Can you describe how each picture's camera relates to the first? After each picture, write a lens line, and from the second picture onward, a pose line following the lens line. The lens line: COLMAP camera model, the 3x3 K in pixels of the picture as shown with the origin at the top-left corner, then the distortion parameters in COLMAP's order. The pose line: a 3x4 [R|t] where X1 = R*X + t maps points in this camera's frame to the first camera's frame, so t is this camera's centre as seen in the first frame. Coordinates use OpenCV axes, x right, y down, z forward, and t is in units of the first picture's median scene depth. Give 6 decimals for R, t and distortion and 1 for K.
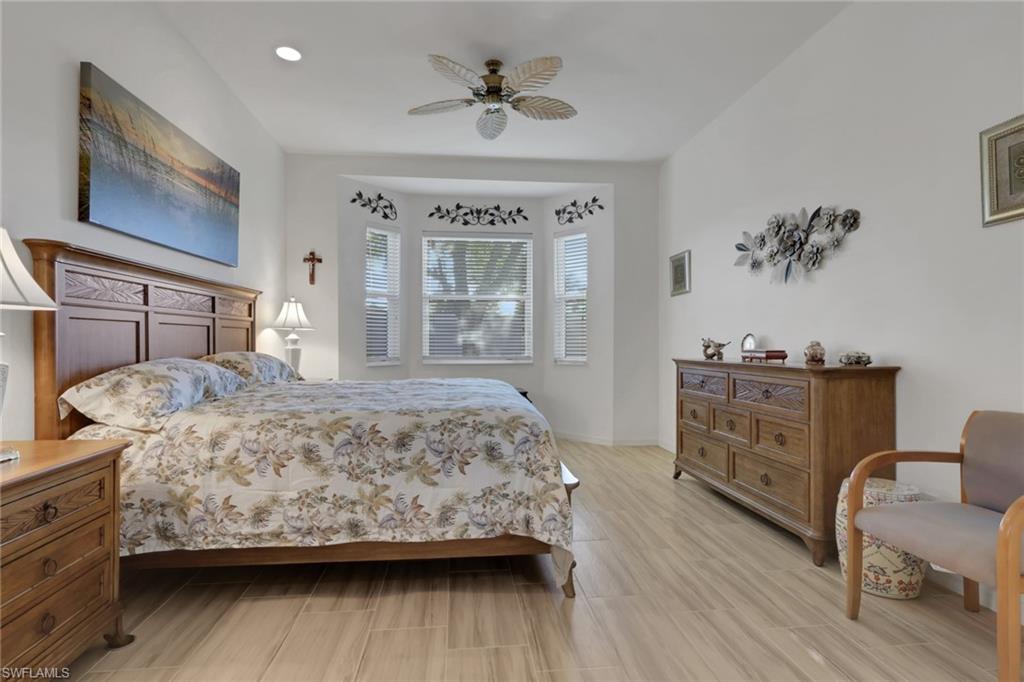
lens RADIAL K [[492.5, 0, 520.2], [0, 492.5, 340.6], [0, 0, 1]] dist [-0.004315, 0.001005]
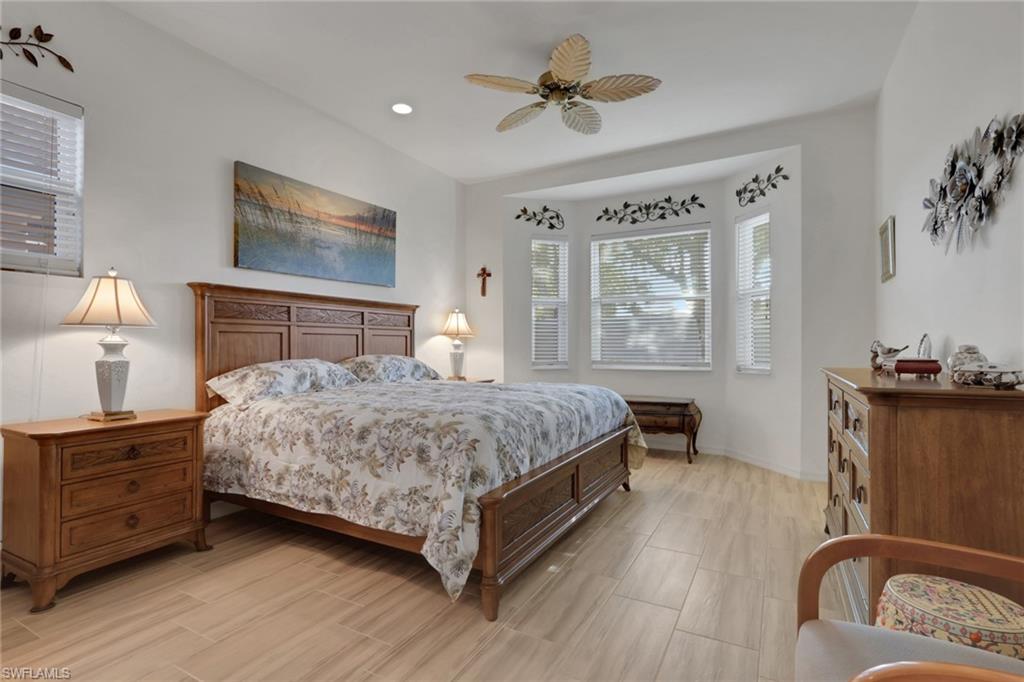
lens RADIAL K [[492.5, 0, 520.2], [0, 492.5, 341.1], [0, 0, 1]] dist [-0.004315, 0.001005]
pose [[0.821682, -0.007479, -0.569898, 0.581643], [0.003188, 0.999959, -0.008526, -0.000575], [0.569938, 0.005188, 0.821671, 0.222521]]
